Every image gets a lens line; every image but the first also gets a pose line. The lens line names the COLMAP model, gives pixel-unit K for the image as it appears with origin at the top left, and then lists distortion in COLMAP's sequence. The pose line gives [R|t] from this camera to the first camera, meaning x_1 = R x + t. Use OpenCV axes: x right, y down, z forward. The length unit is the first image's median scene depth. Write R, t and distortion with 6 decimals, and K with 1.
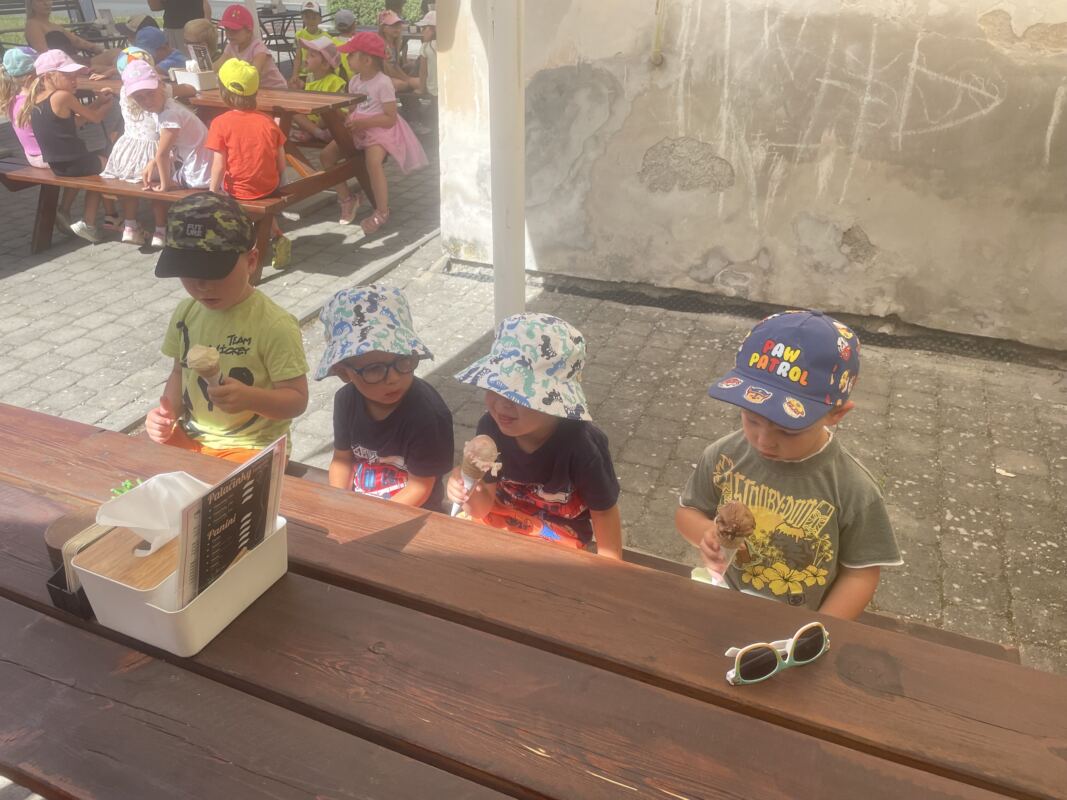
lens RADIAL K [[839.6, 0, 530.0], [0, 839.6, 396.1], [0, 0, 1]] dist [0.072349, -0.099060]
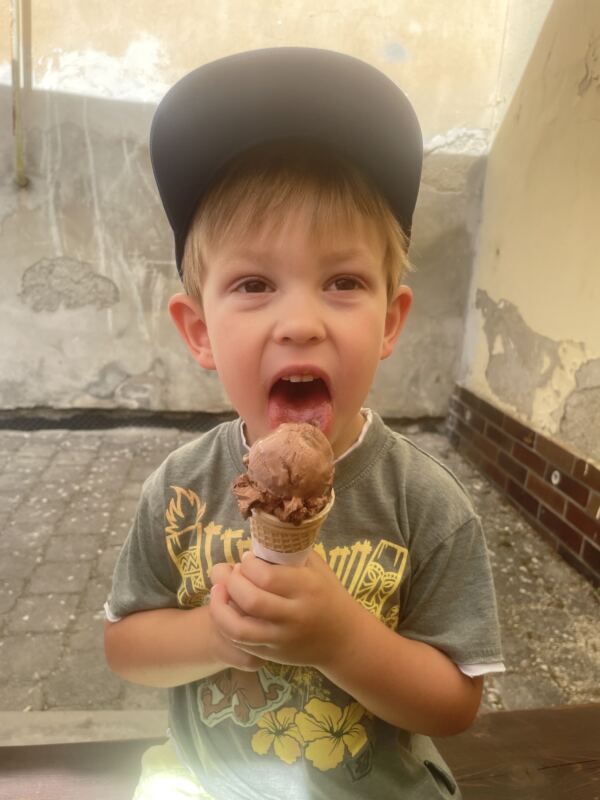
lens RADIAL K [[629.5, 0, 300.2], [0, 629.5, 397.0], [0, 0, 1]] dist [0.072349, -0.099060]
pose [[0.872290, -0.095499, 0.479573, 0.049990], [0.195068, 0.967287, -0.162187, 0.035616], [-0.448396, 0.235024, 0.862383, 0.258097]]
